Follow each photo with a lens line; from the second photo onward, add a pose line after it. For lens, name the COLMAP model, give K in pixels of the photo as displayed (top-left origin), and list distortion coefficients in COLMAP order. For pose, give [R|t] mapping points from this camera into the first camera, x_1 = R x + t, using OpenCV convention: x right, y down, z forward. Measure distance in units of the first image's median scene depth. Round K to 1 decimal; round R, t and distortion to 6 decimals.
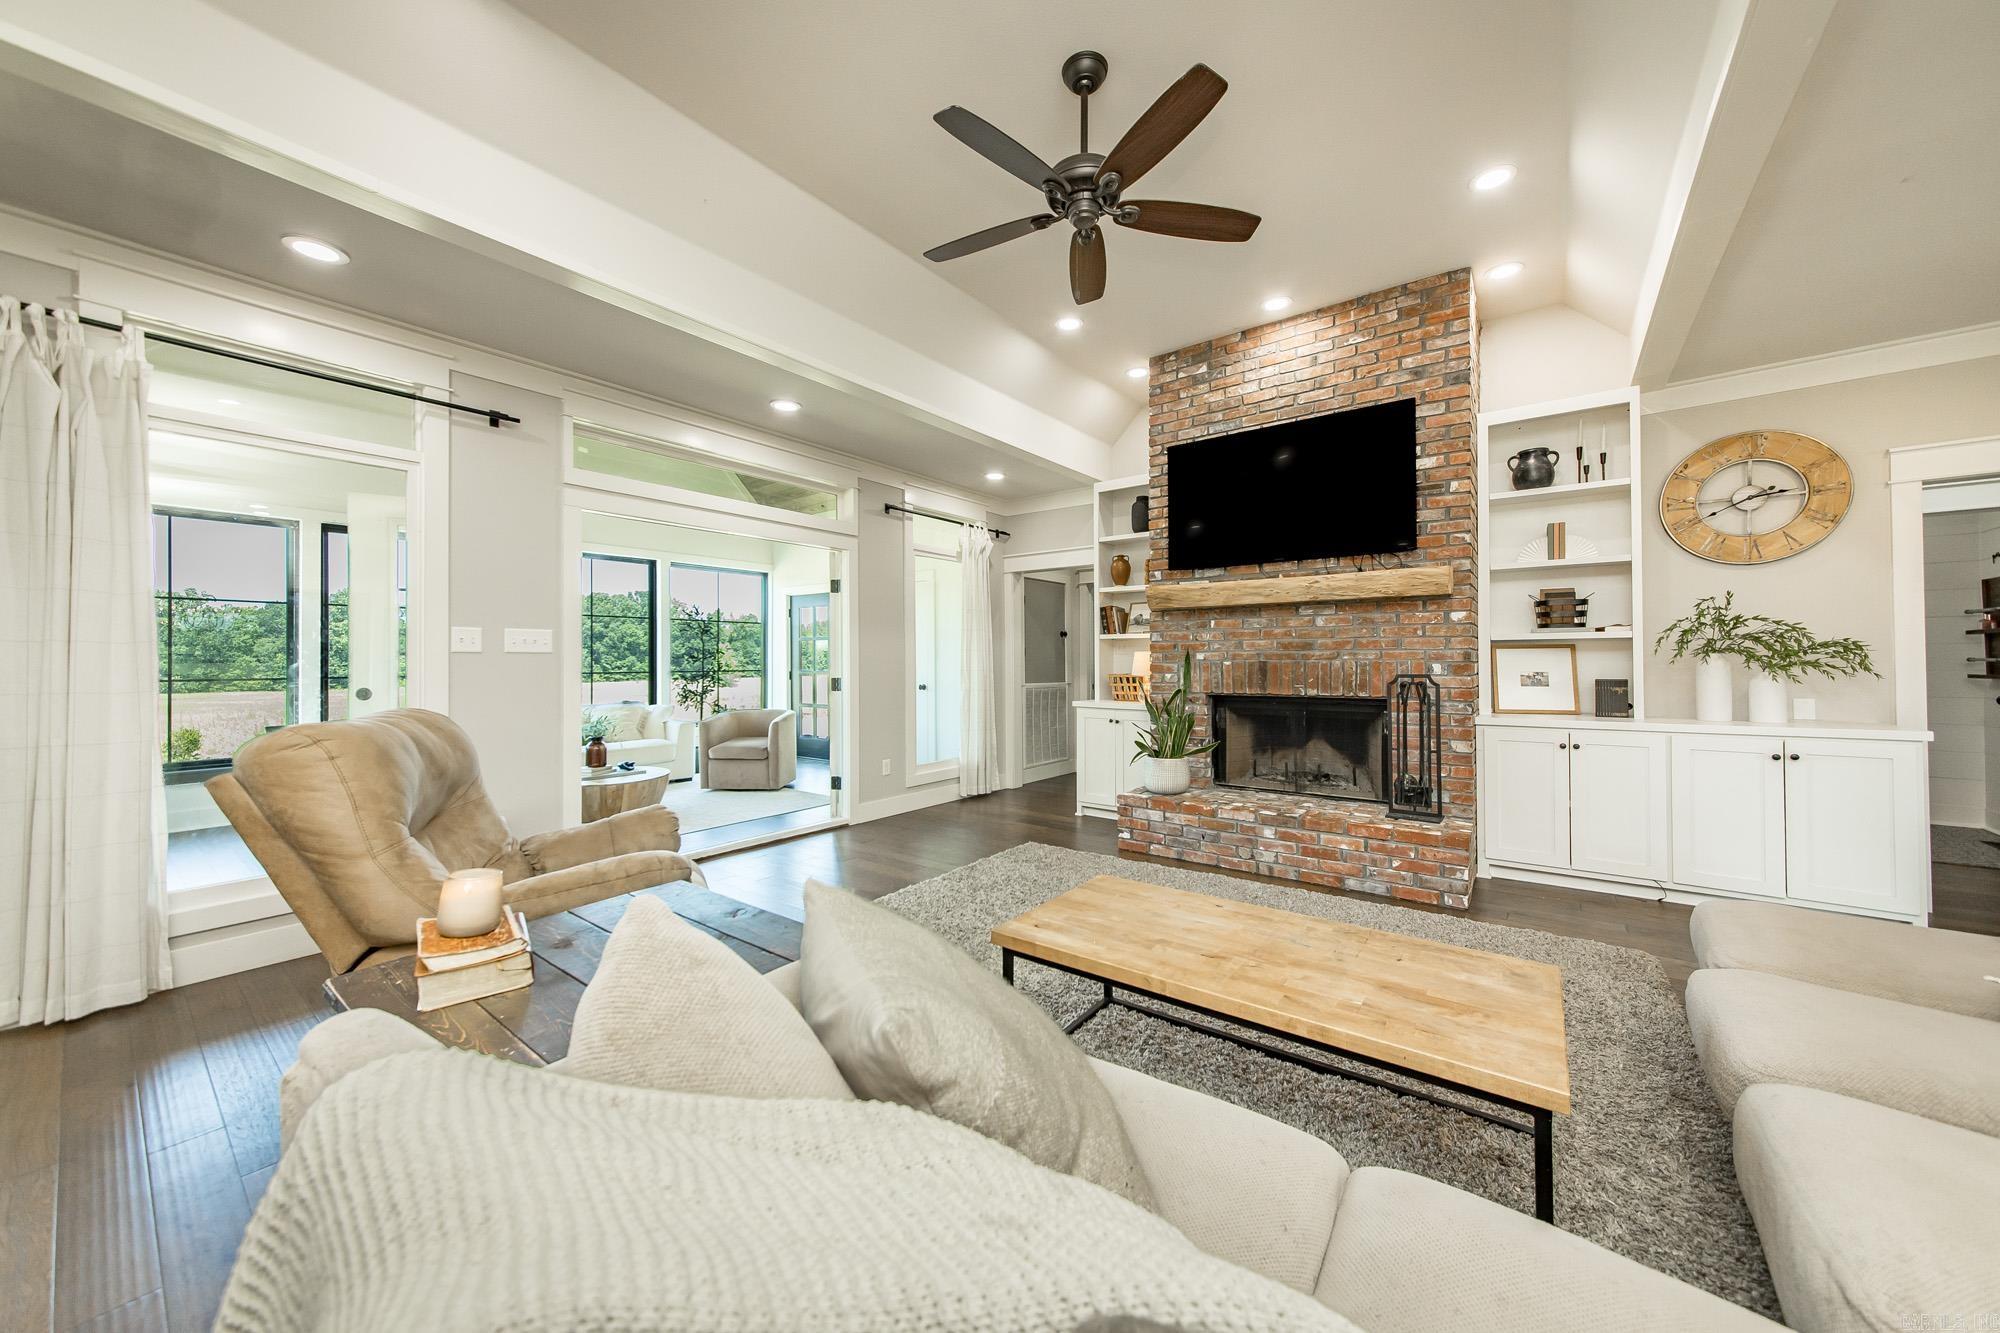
lens RADIAL K [[695.3, 0, 1000.0], [0, 695.3, 666.5], [0, 0, 1]] dist [0.000472, 0.001677]
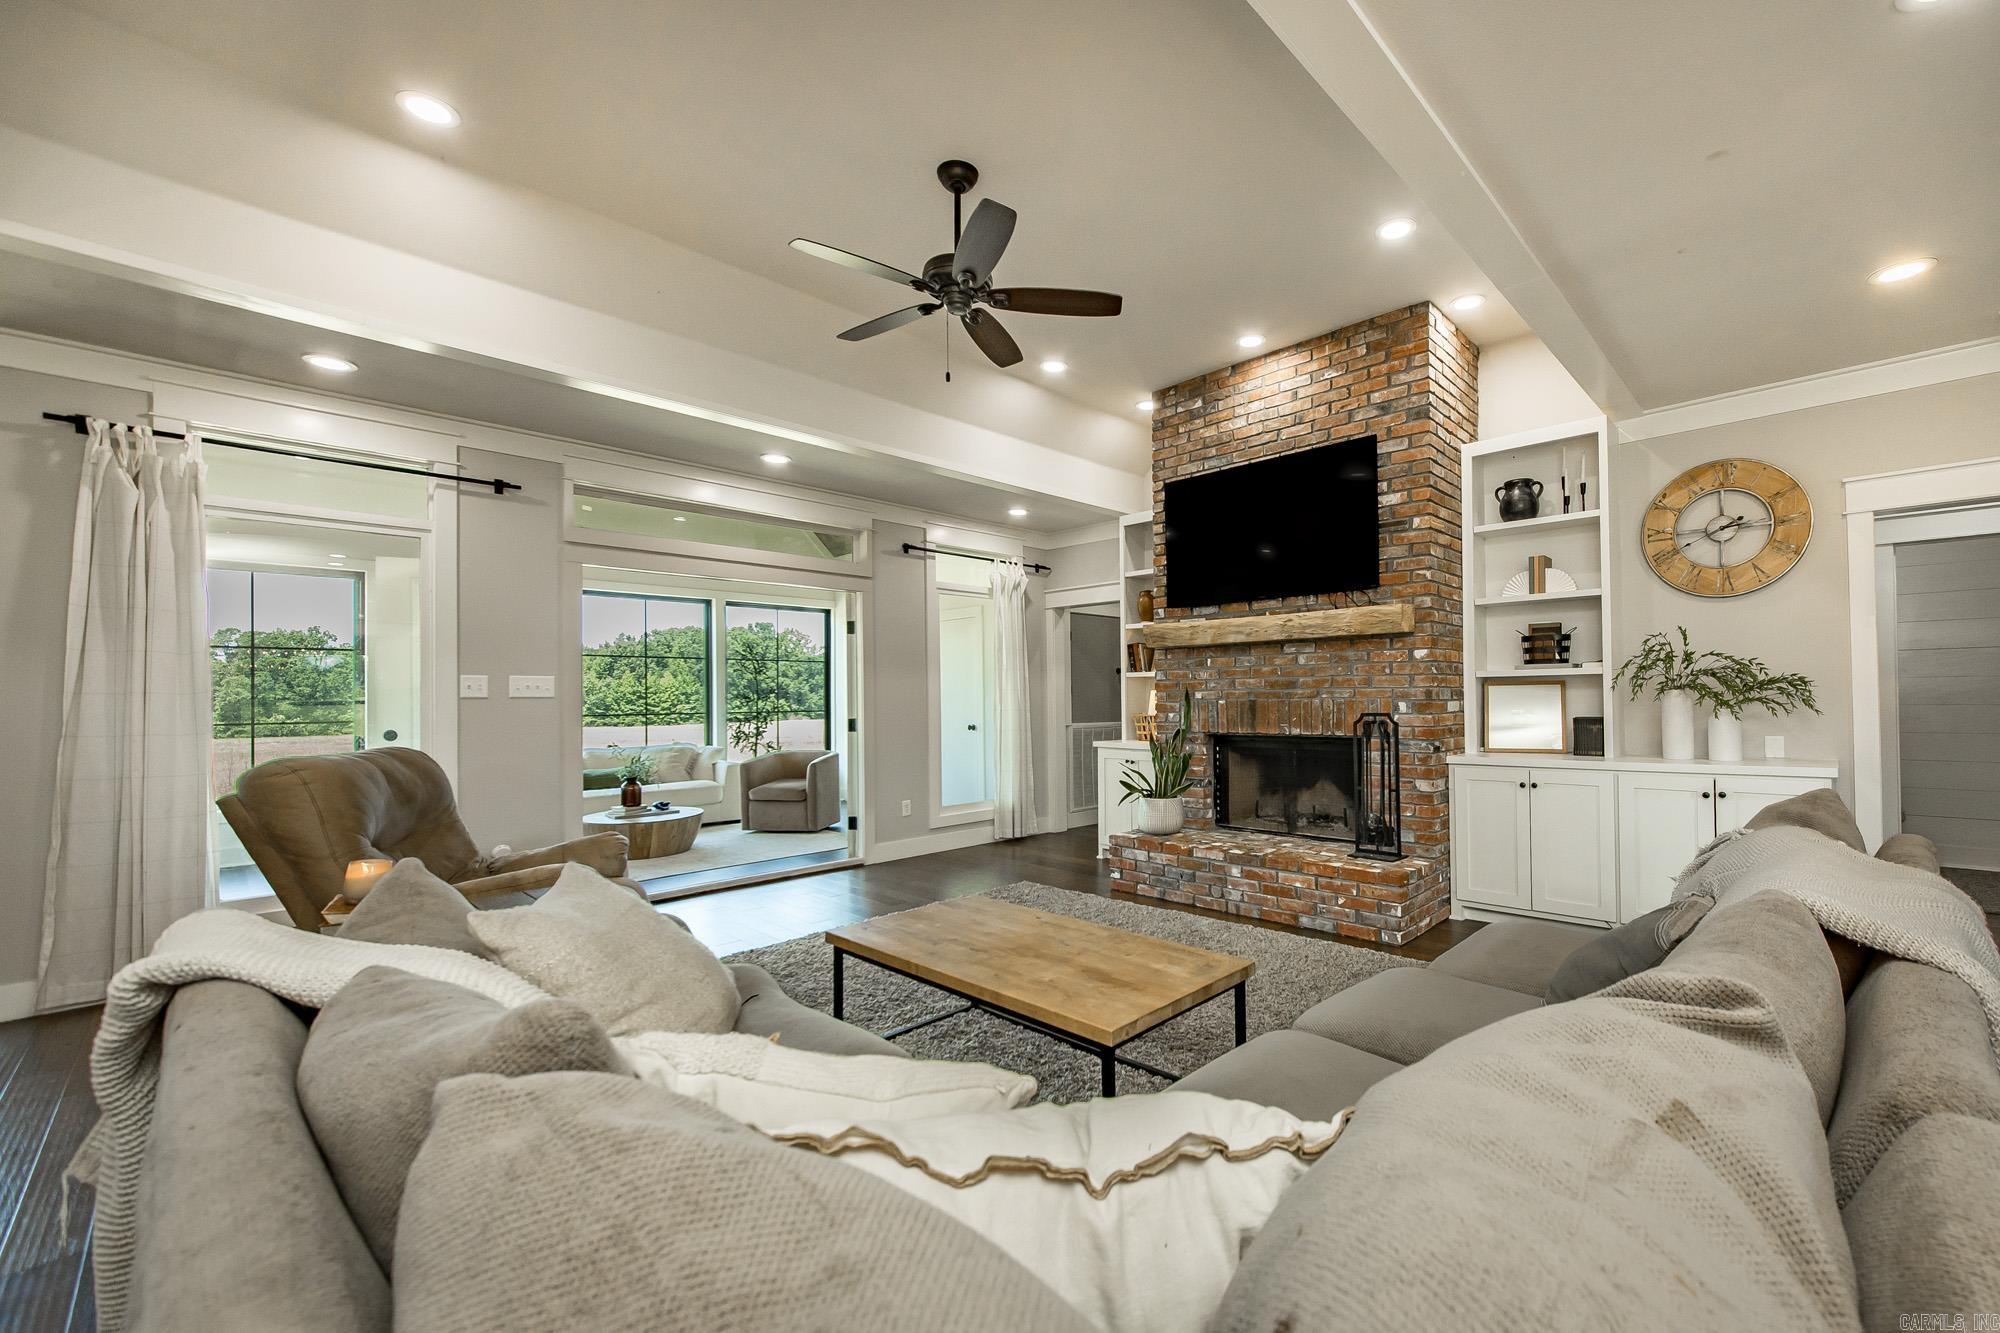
lens RADIAL K [[729.4, 0, 998.4], [0, 729.4, 705.5], [0, 0, 1]] dist [0.000670, 0.000037]
pose [[0.996531, -0.006539, -0.082961, 0.134775], [0.006522, 0.999979, -0.000480, -0.002075], [0.082962, -0.000063, 0.996553, -0.077776]]
